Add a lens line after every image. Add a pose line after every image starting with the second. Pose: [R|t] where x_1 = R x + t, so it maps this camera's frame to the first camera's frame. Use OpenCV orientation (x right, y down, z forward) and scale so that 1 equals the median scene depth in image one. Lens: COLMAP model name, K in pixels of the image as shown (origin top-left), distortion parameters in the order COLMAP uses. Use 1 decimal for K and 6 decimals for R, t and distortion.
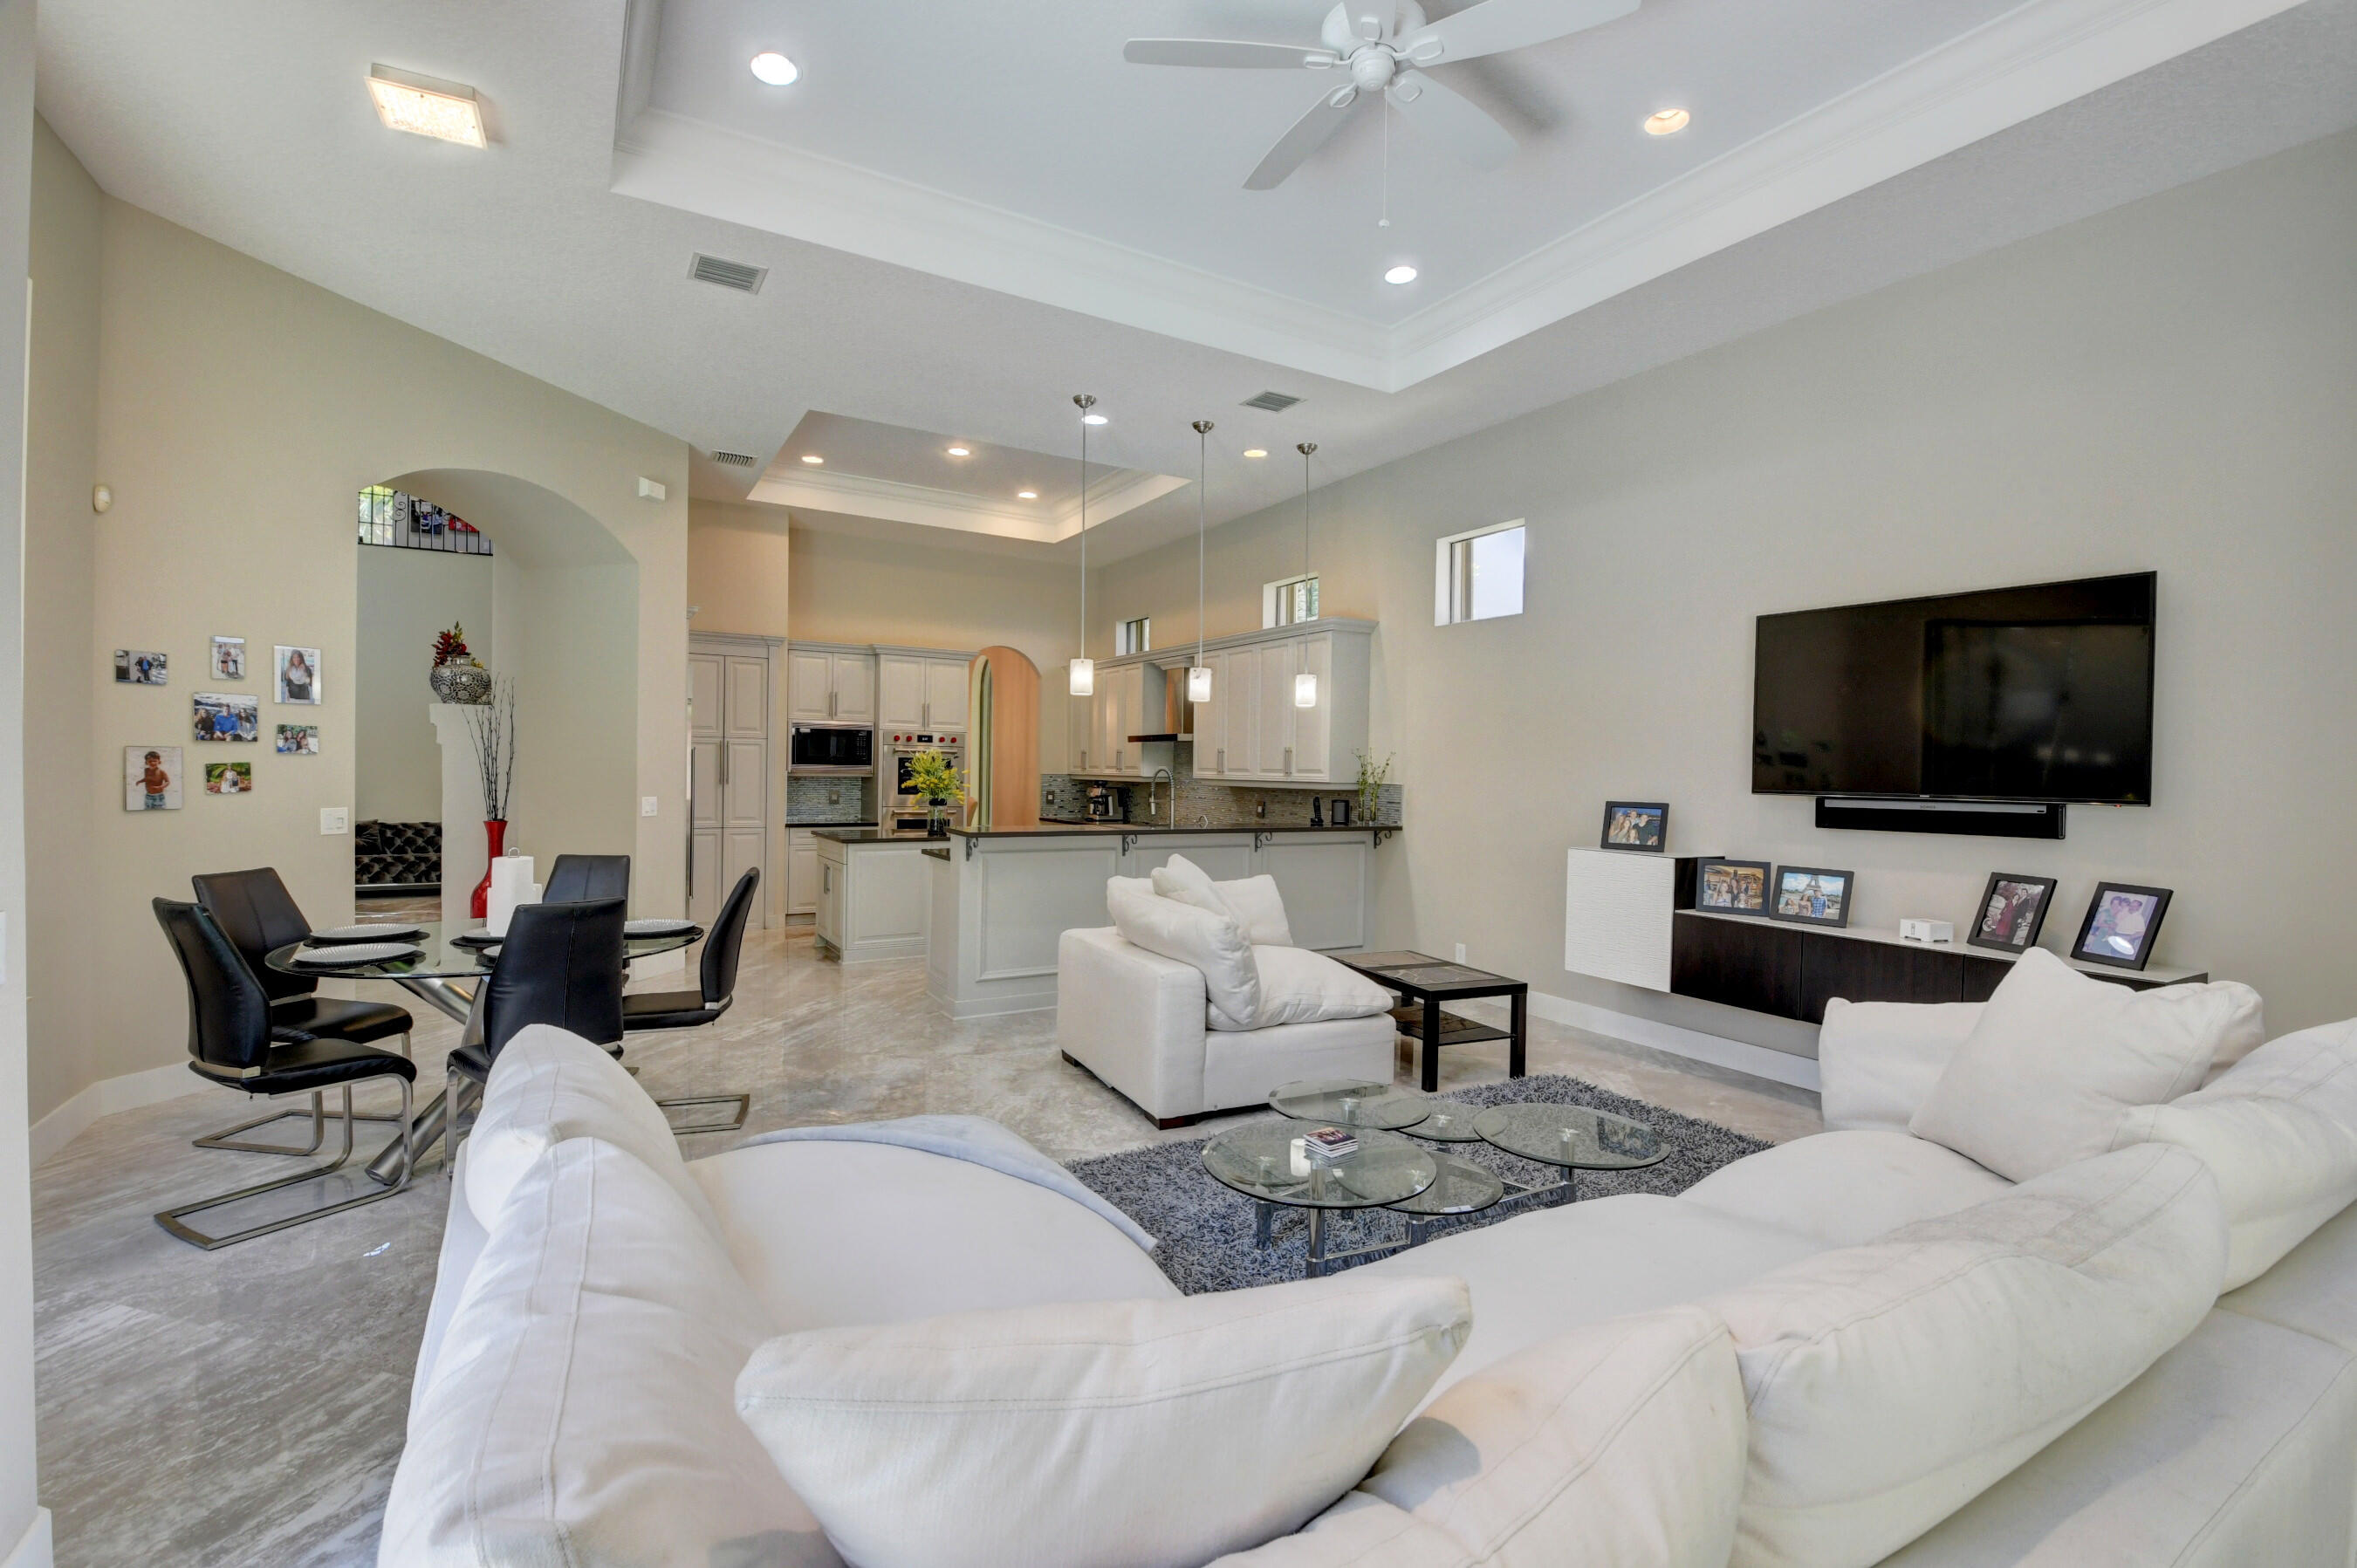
lens RADIAL K [[1041.8, 0, 1192.4], [0, 1041.8, 788.9], [0, 0, 1]] dist [-0.018217, -0.005014]
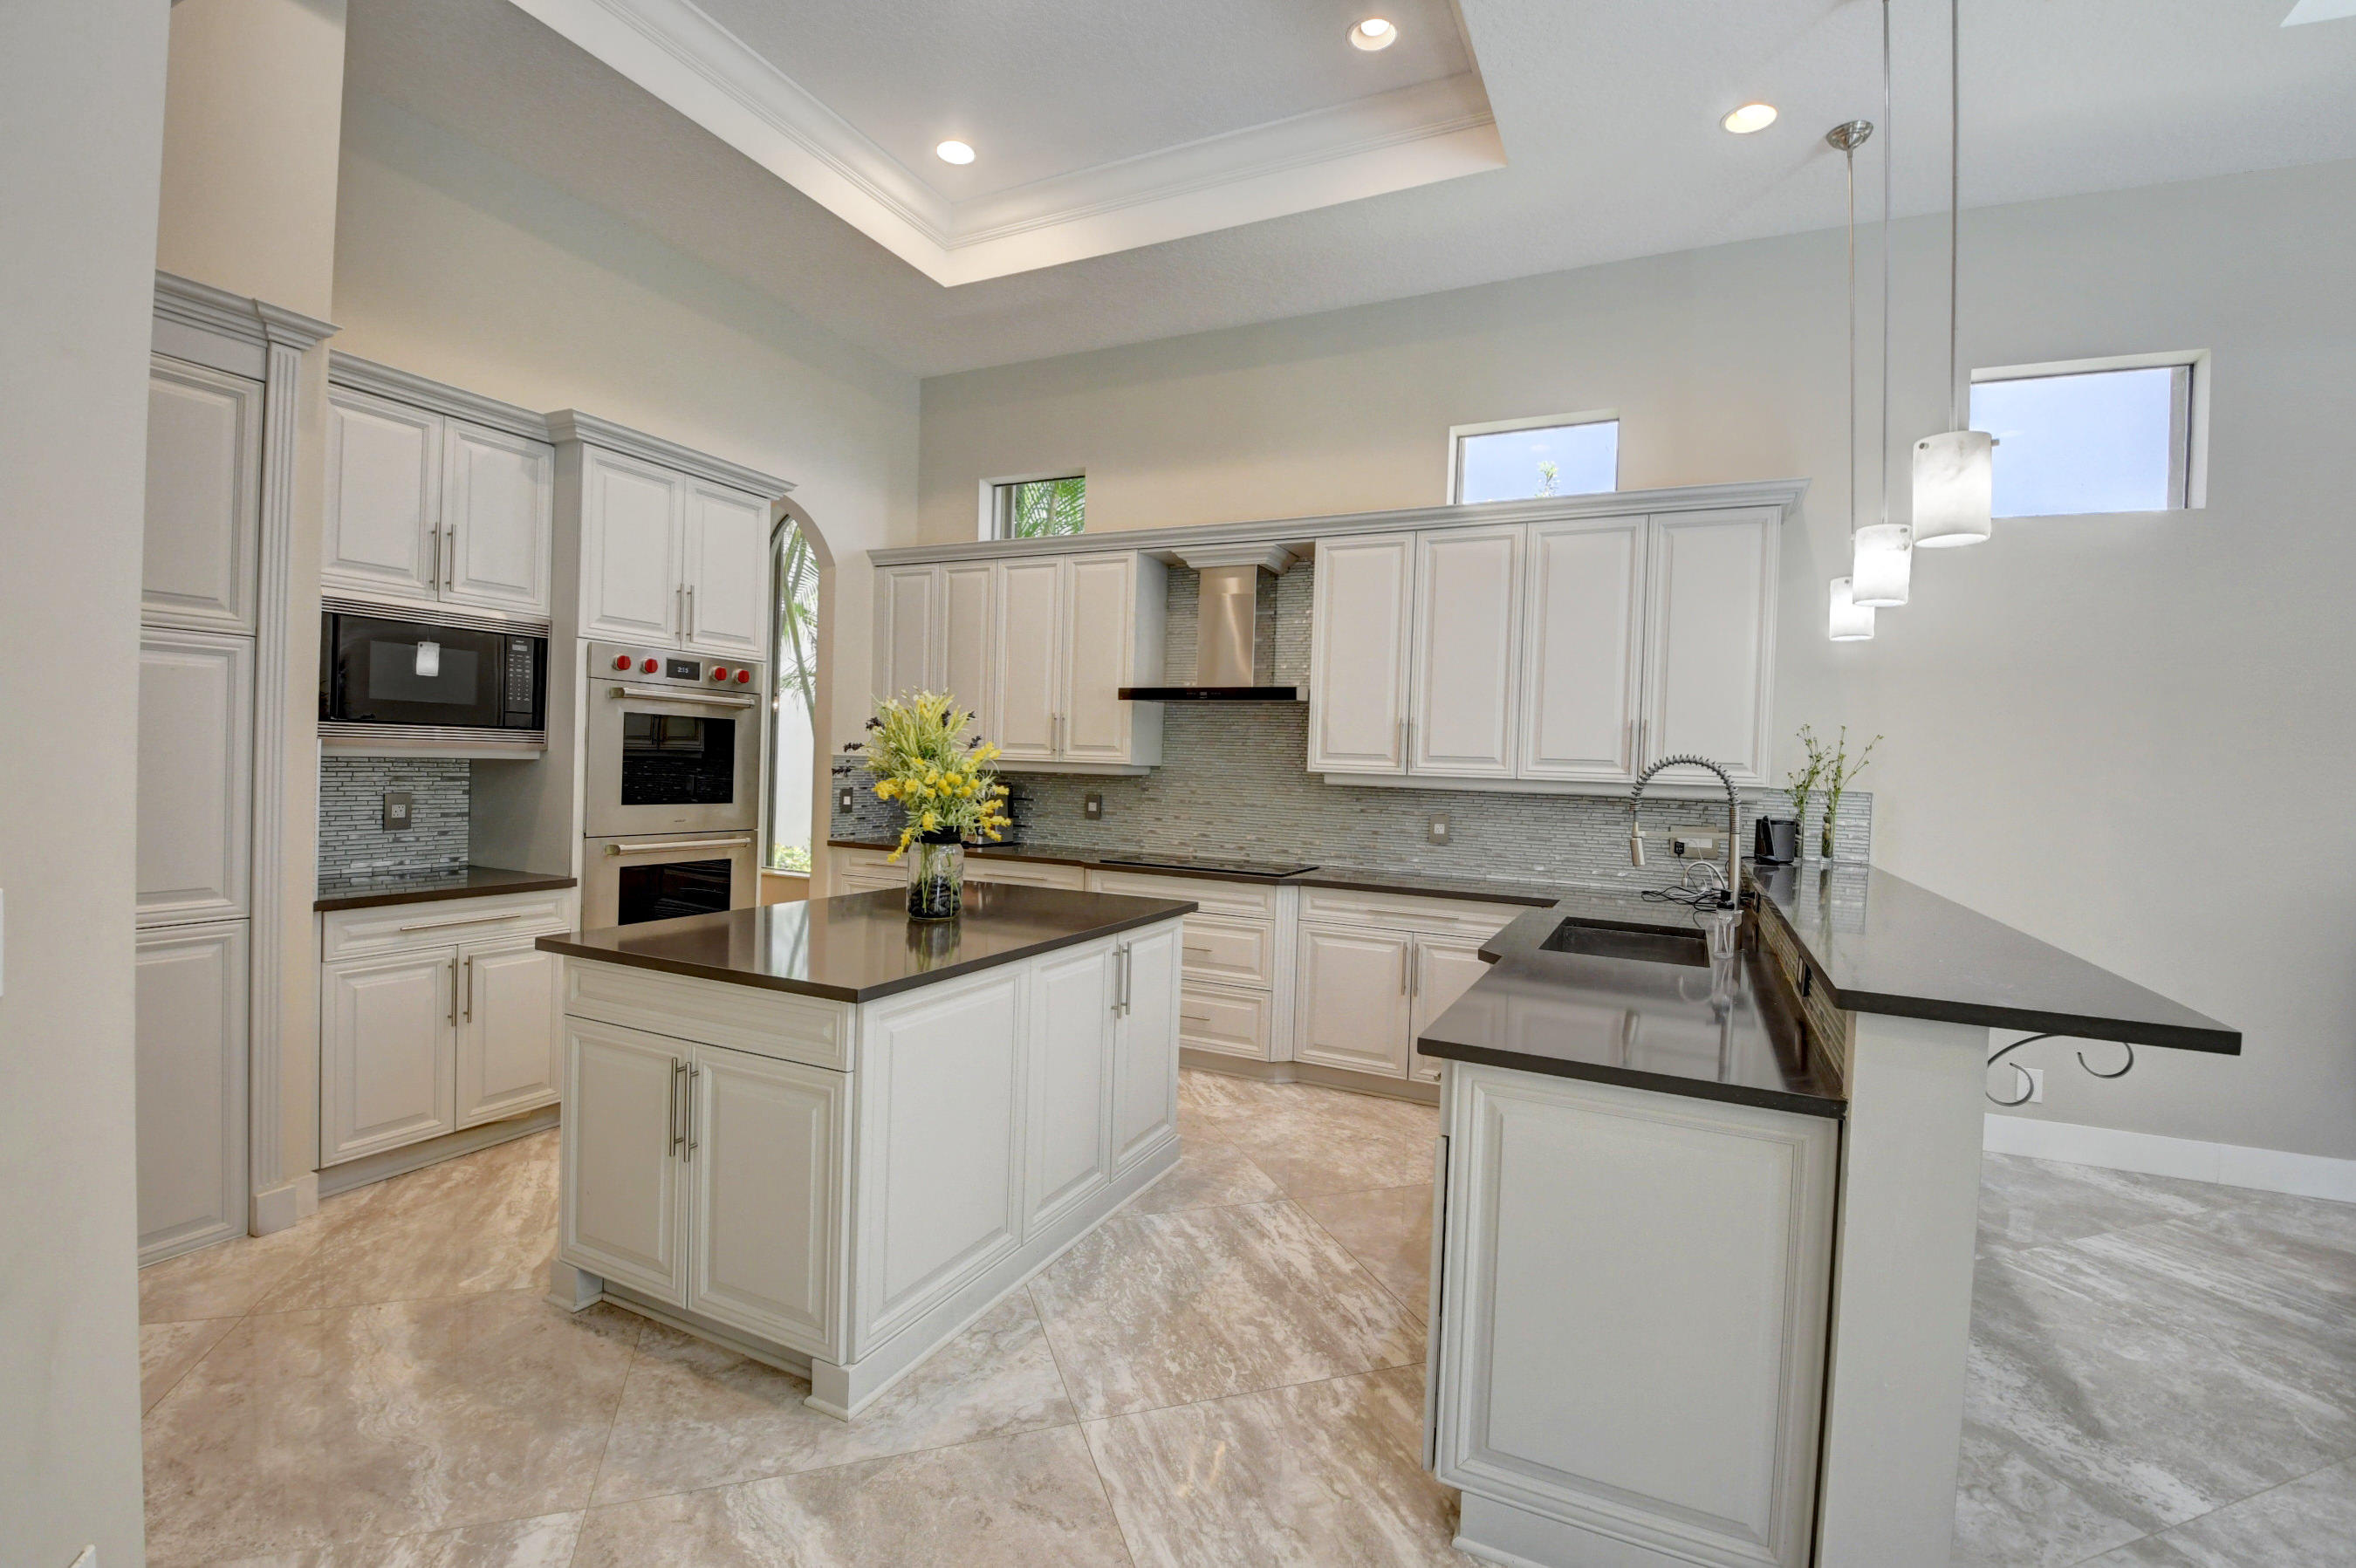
lens RADIAL K [[1041.4, 0, 1178.2], [0, 1041.4, 786.6], [0, 0, 1]] dist [-0.018217, -0.005014]
pose [[0.839660, -0.000961, 0.543111, -0.331512], [-0.009462, 0.999821, 0.016397, -0.010222], [-0.543030, -0.018907, 0.839501, 0.566899]]
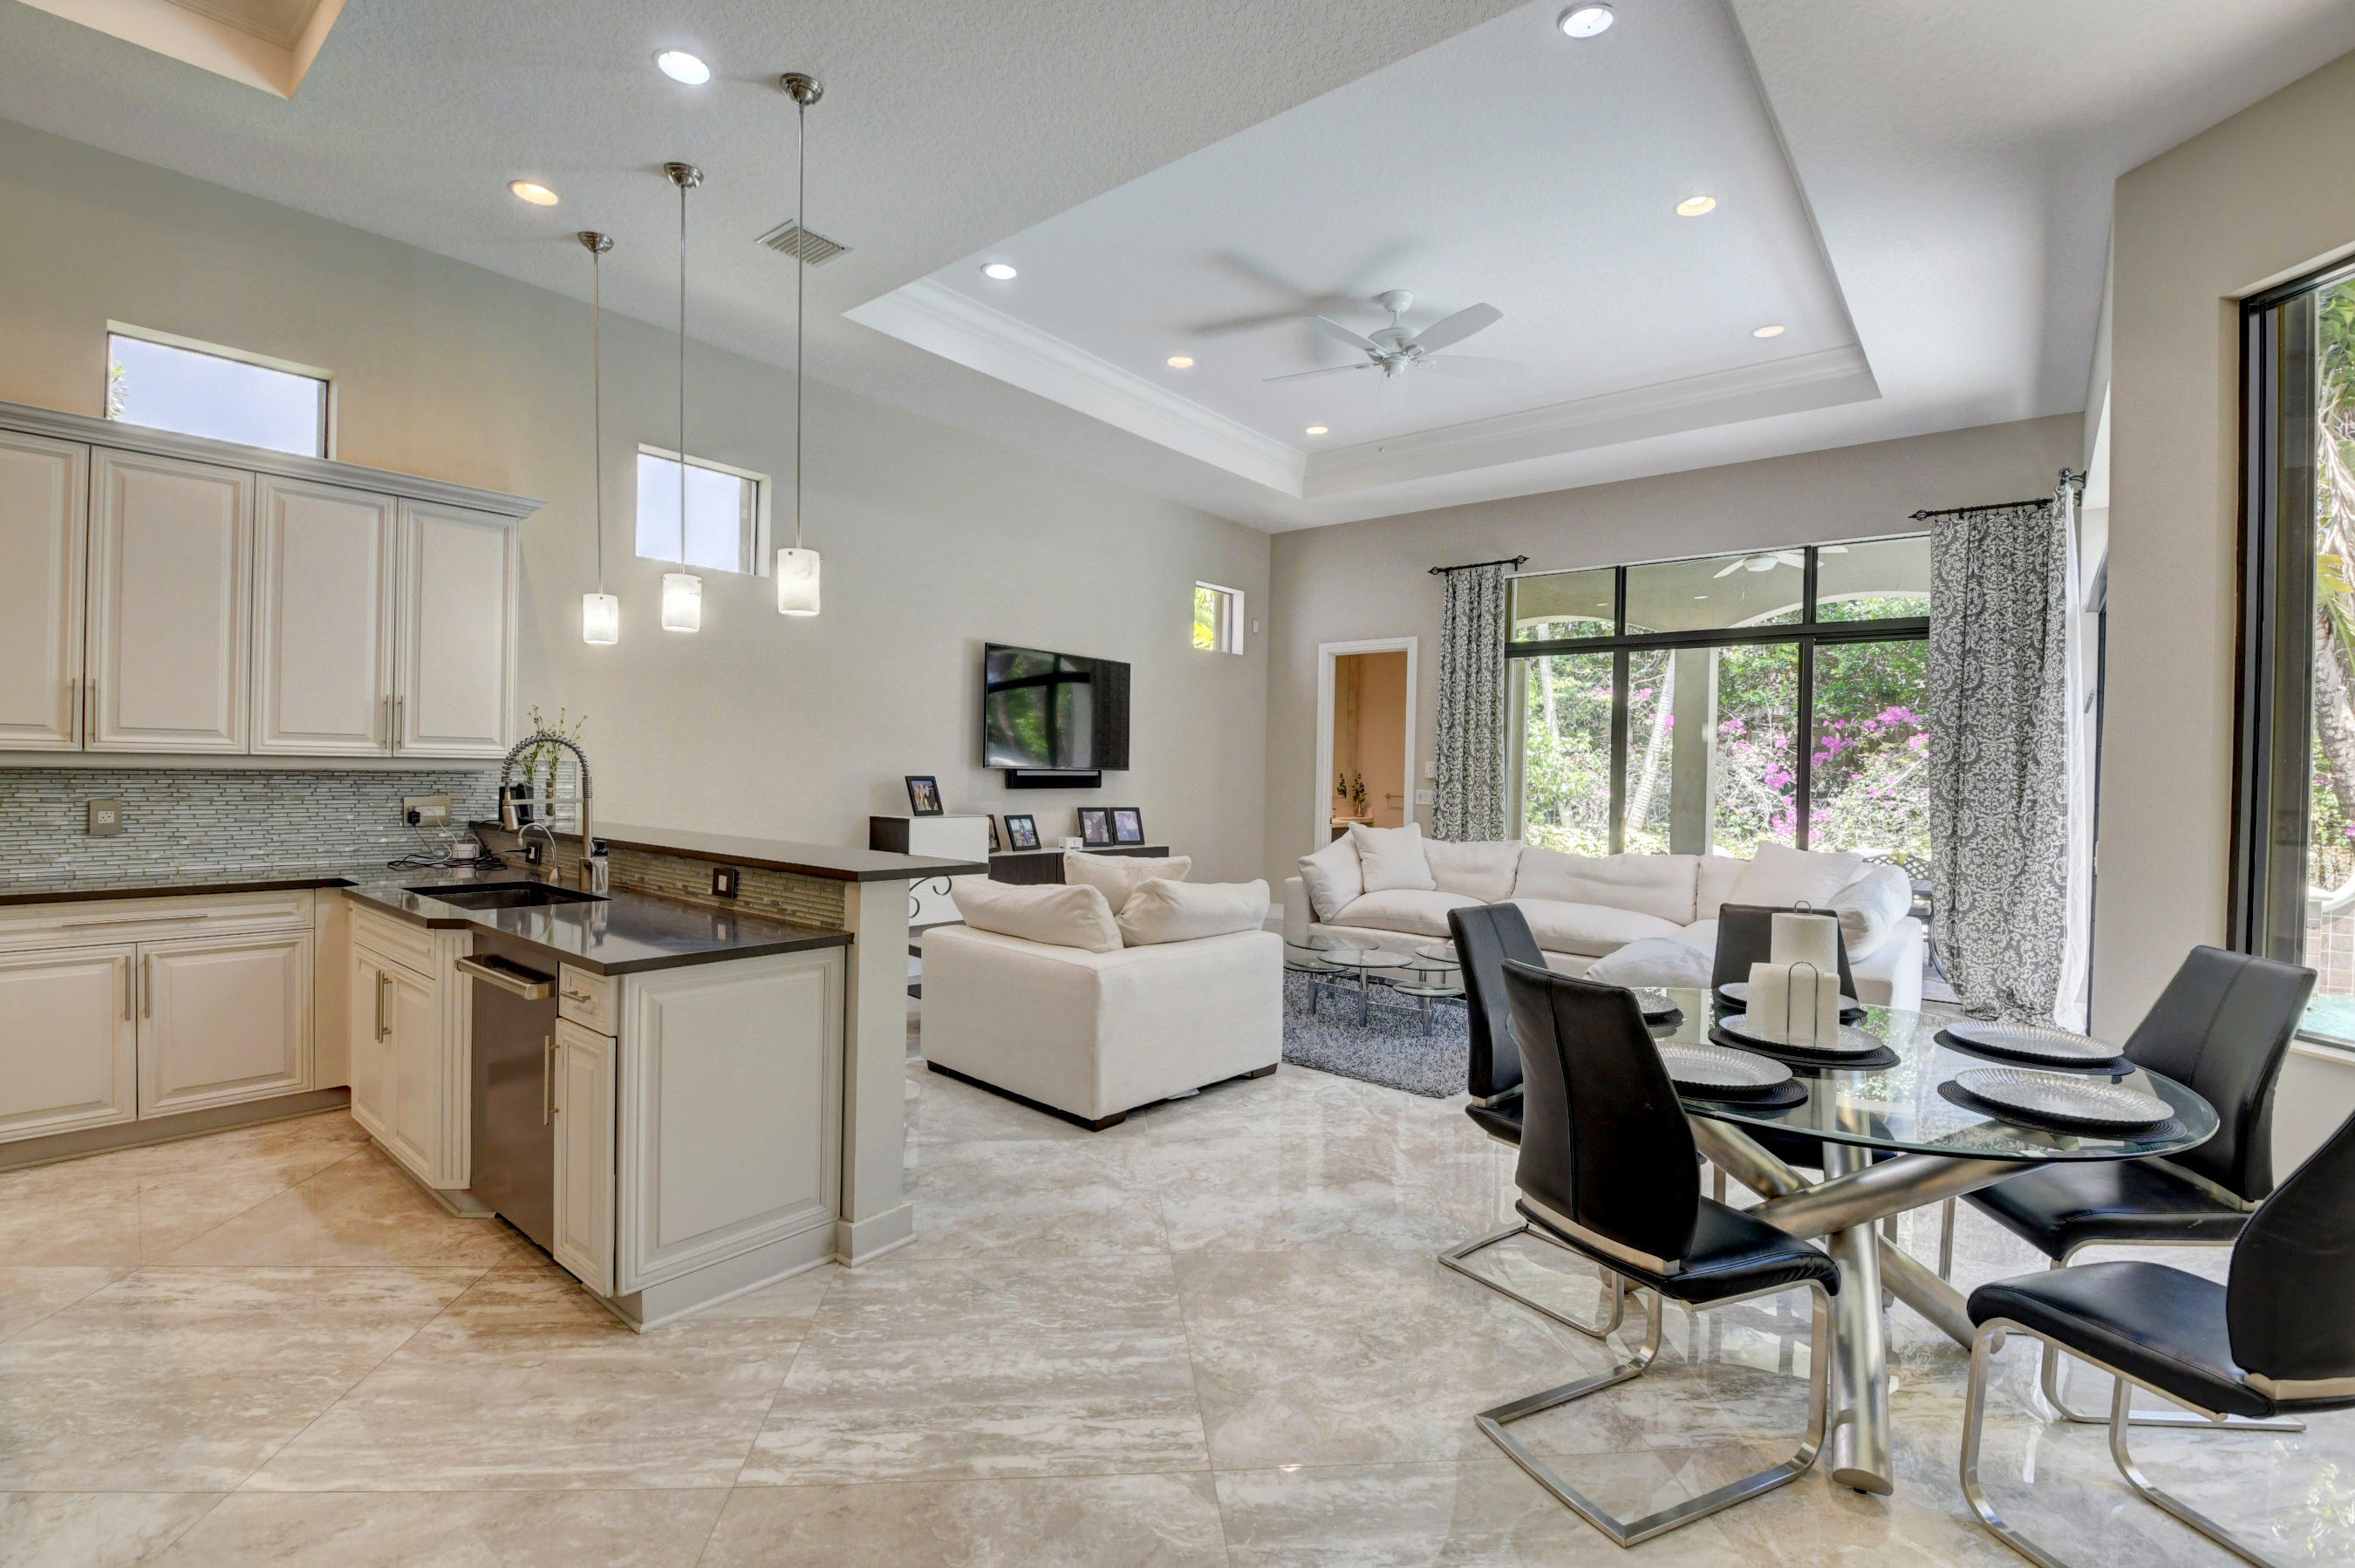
lens RADIAL K [[1040.9, 0, 1184.7], [0, 1040.9, 776.4], [0, 0, 1]] dist [-0.018217, -0.005014]
pose [[-0.336748, -0.028133, 0.941174, -0.472029], [-0.006161, 0.999598, 0.027675, -0.012479], [-0.941575, 0.003521, -0.336786, 0.659215]]
